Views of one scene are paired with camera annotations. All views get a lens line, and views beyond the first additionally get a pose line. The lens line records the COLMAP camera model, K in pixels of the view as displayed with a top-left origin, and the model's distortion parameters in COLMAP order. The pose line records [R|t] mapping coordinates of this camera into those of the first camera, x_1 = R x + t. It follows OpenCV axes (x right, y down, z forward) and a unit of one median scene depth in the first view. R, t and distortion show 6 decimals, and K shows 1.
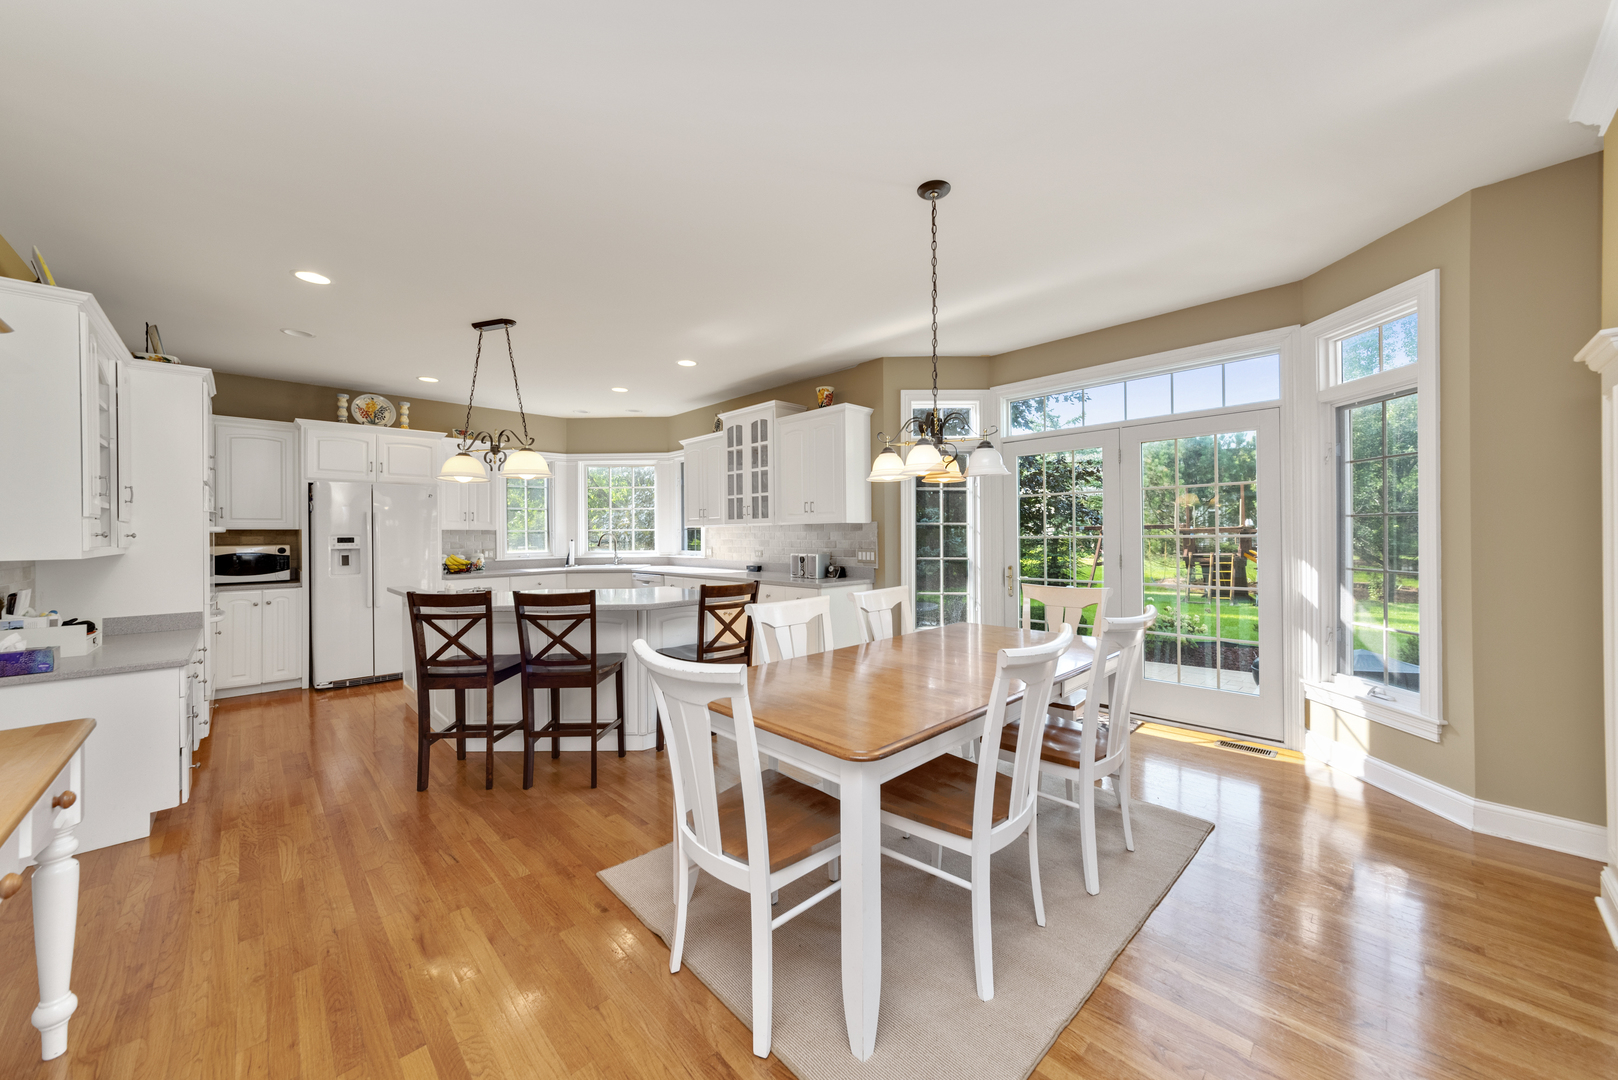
lens RADIAL K [[579.9, 0, 811.8], [0, 579.9, 533.5], [0, 0, 1]] dist [0.001729, 0.000416]
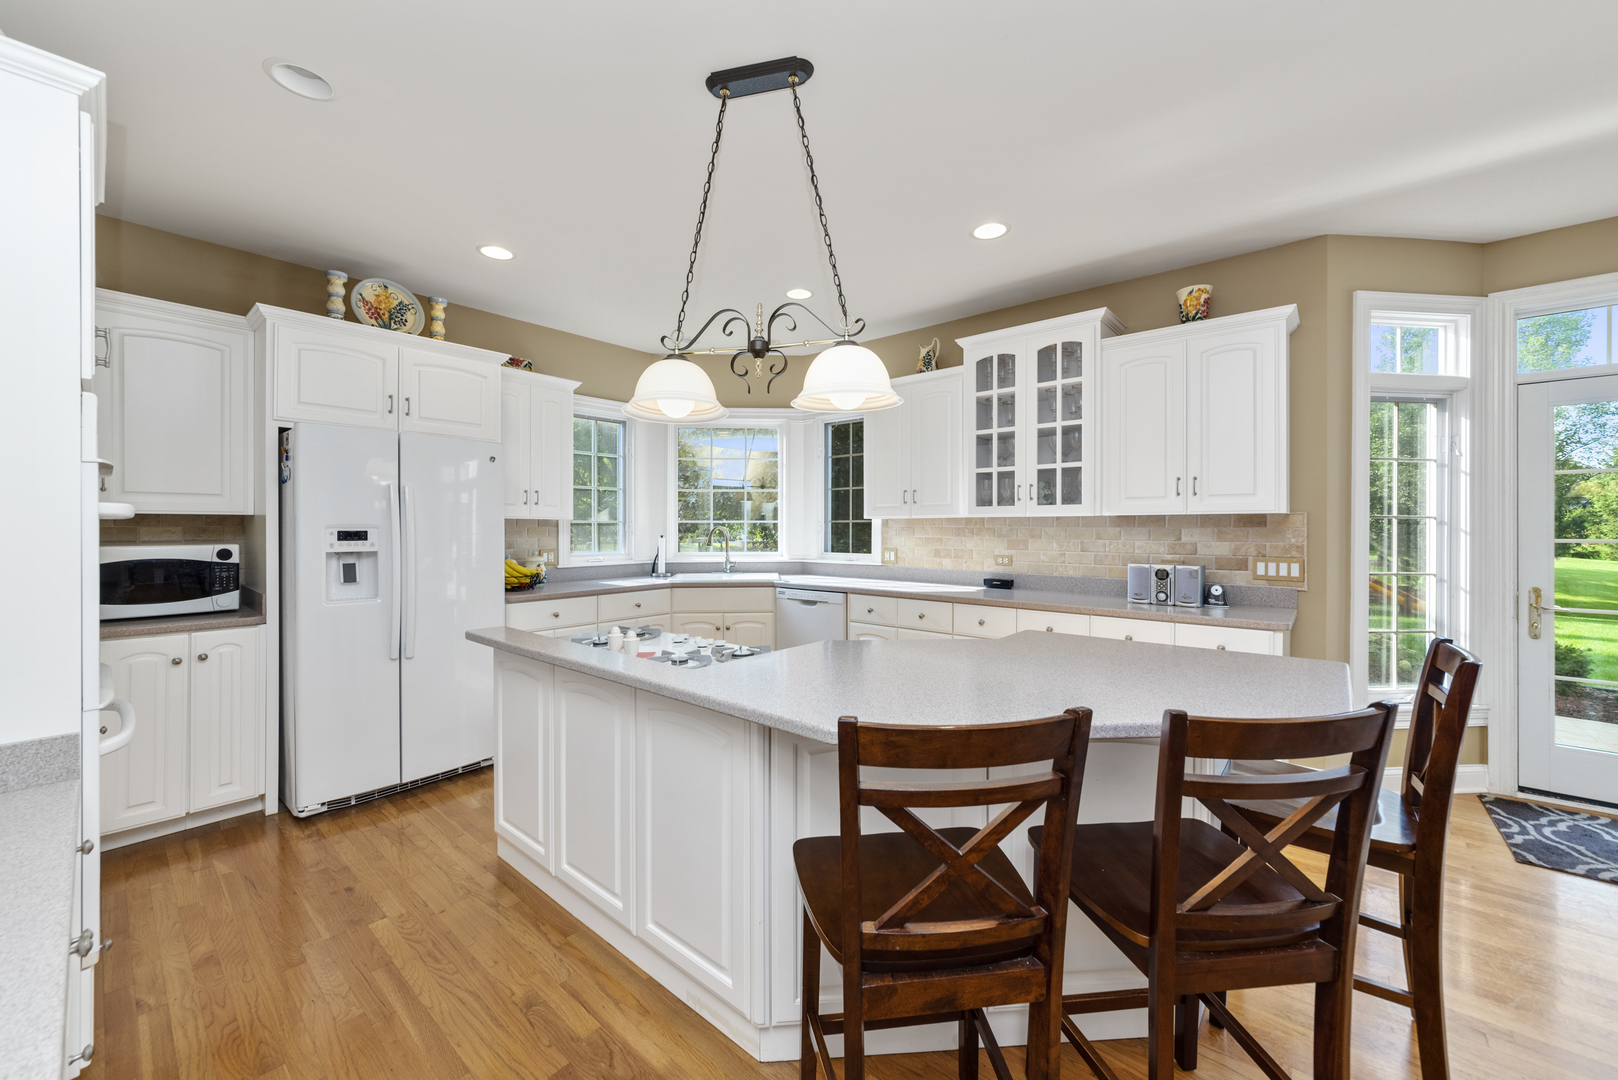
lens RADIAL K [[619.1, 0, 805.4], [0, 619.1, 527.6], [0, 0, 1]] dist [-0.003199, 0.001268]
pose [[0.996540, 0.008683, 0.082659, -0.426095], [-0.008884, 0.999958, 0.002067, -0.001009], [-0.082638, -0.002794, 0.996576, 0.390486]]
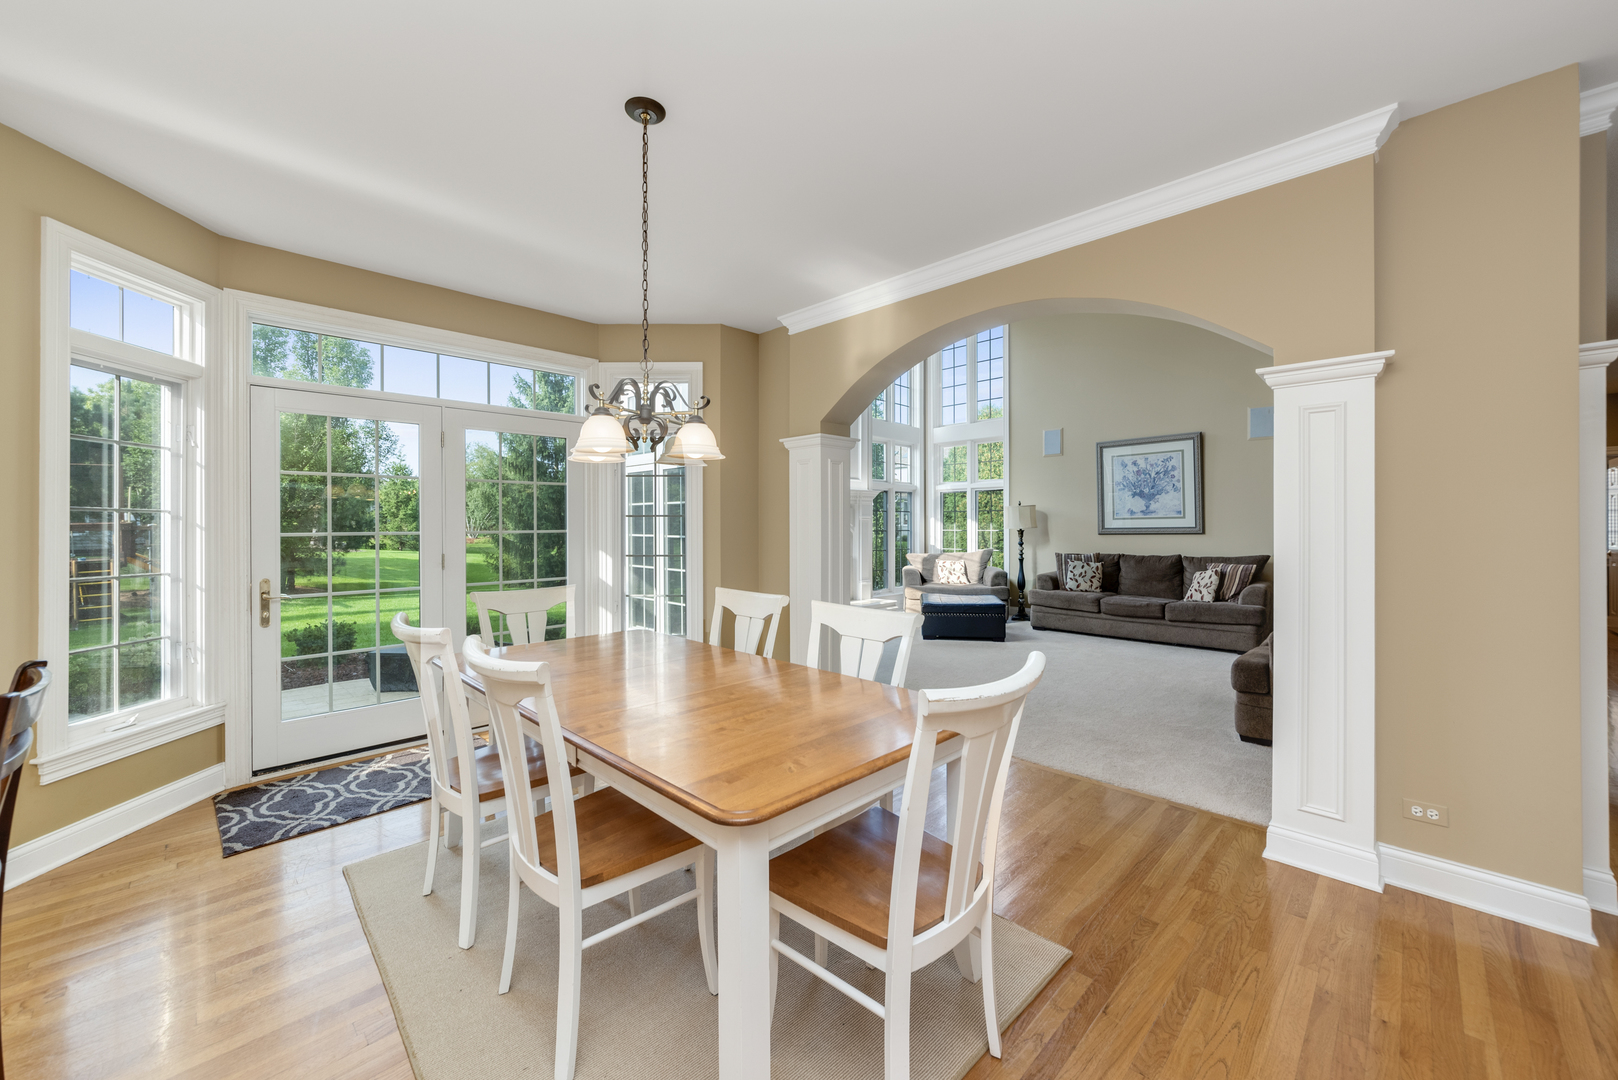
lens RADIAL K [[619.1, 0, 810.0], [0, 619.1, 524.9], [0, 0, 1]] dist [-0.003199, 0.001268]
pose [[-0.010422, 0.008091, 0.999913, -0.341731], [0.001180, 0.999967, -0.008079, 0.001365], [-0.999945, 0.001096, -0.010431, 0.378301]]
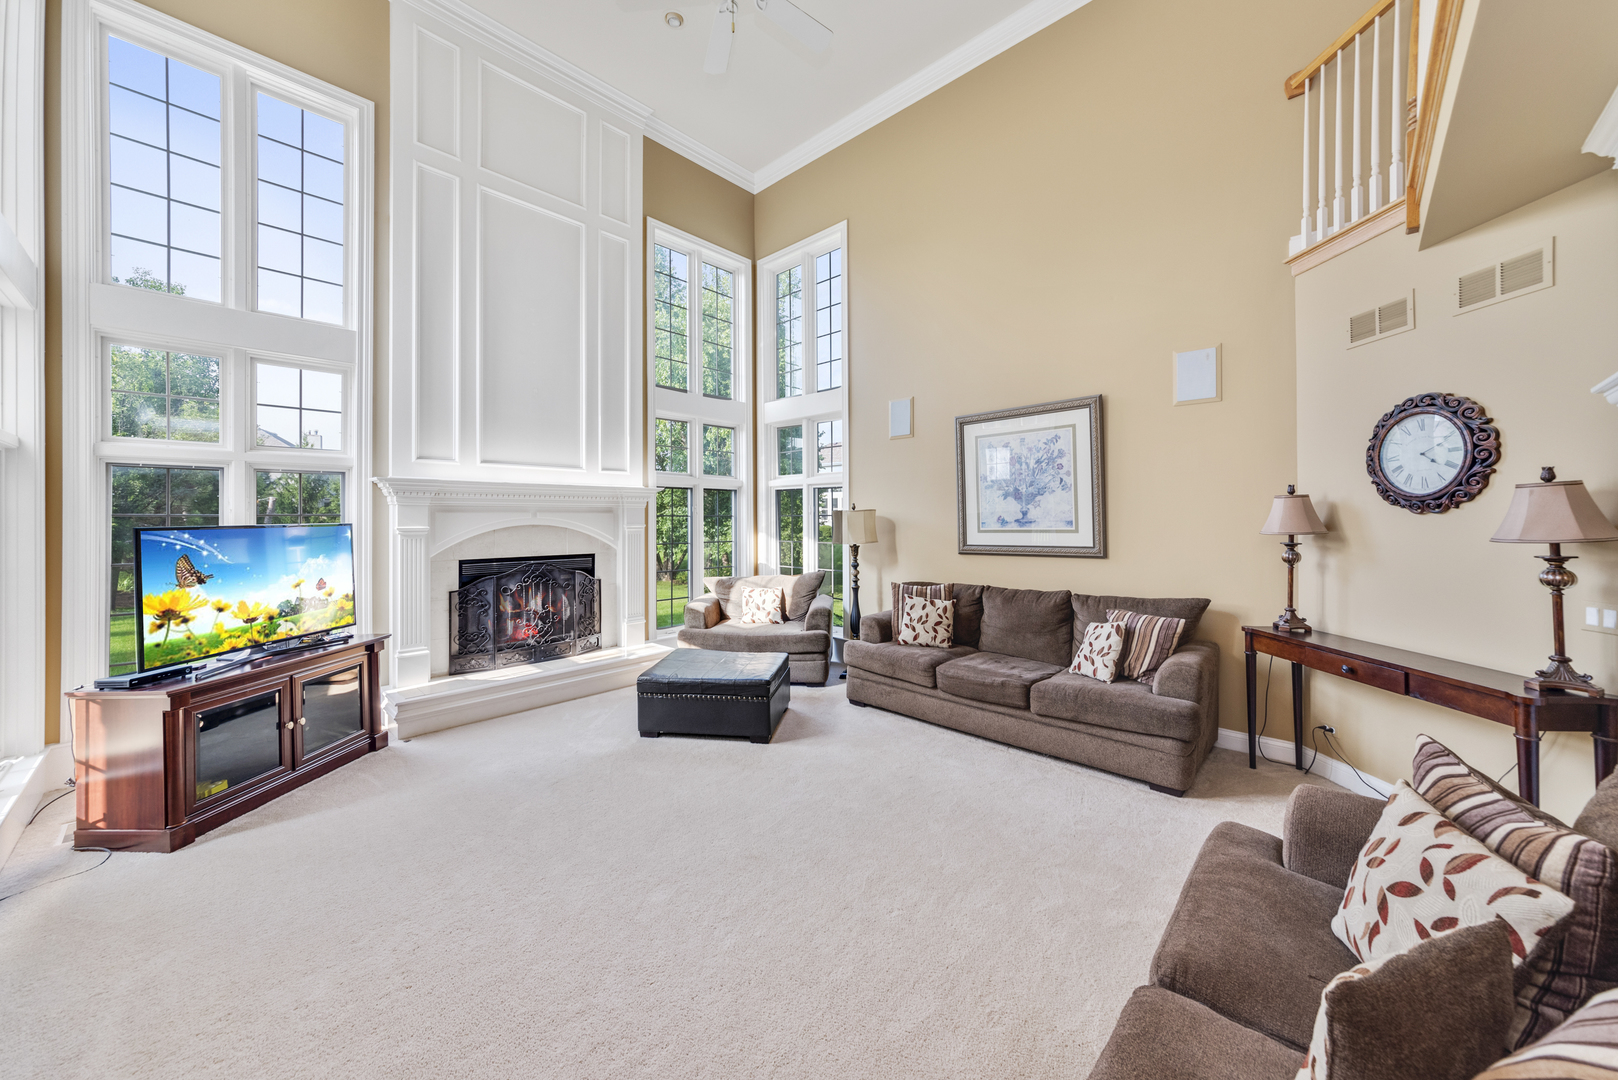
lens RADIAL K [[579.9, 0, 805.3], [0, 579.9, 514.1], [0, 0, 1]] dist [0.001729, 0.000416]
pose [[-0.028773, 0.013901, 0.999489, 0.250730], [0.000817, 0.999903, -0.013883, -0.040546], [-0.999586, 0.000417, -0.028781, -0.087451]]
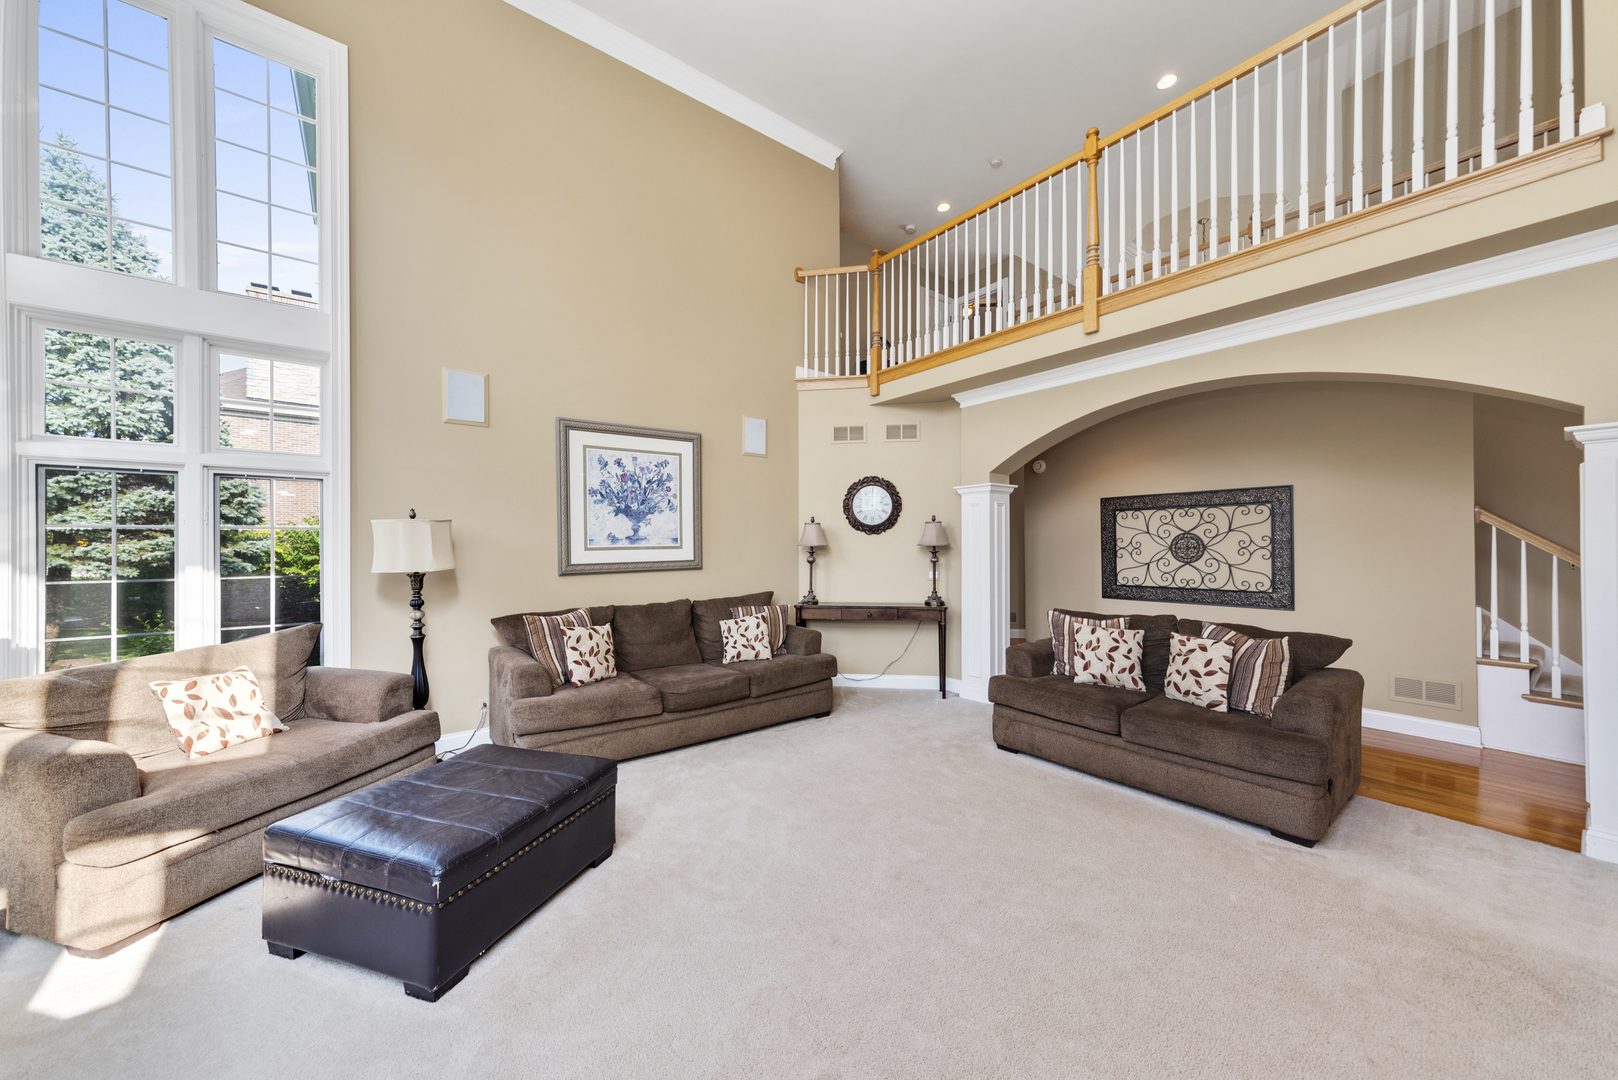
lens RADIAL K [[579.9, 0, 800.4], [0, 579.9, 543.1], [0, 0, 1]] dist [0.001729, 0.000416]
pose [[-0.992172, 0.011925, 0.124309, 0.777066], [0.011186, 0.999915, -0.006646, -0.024906], [-0.124377, -0.005204, -0.992221, 0.436976]]
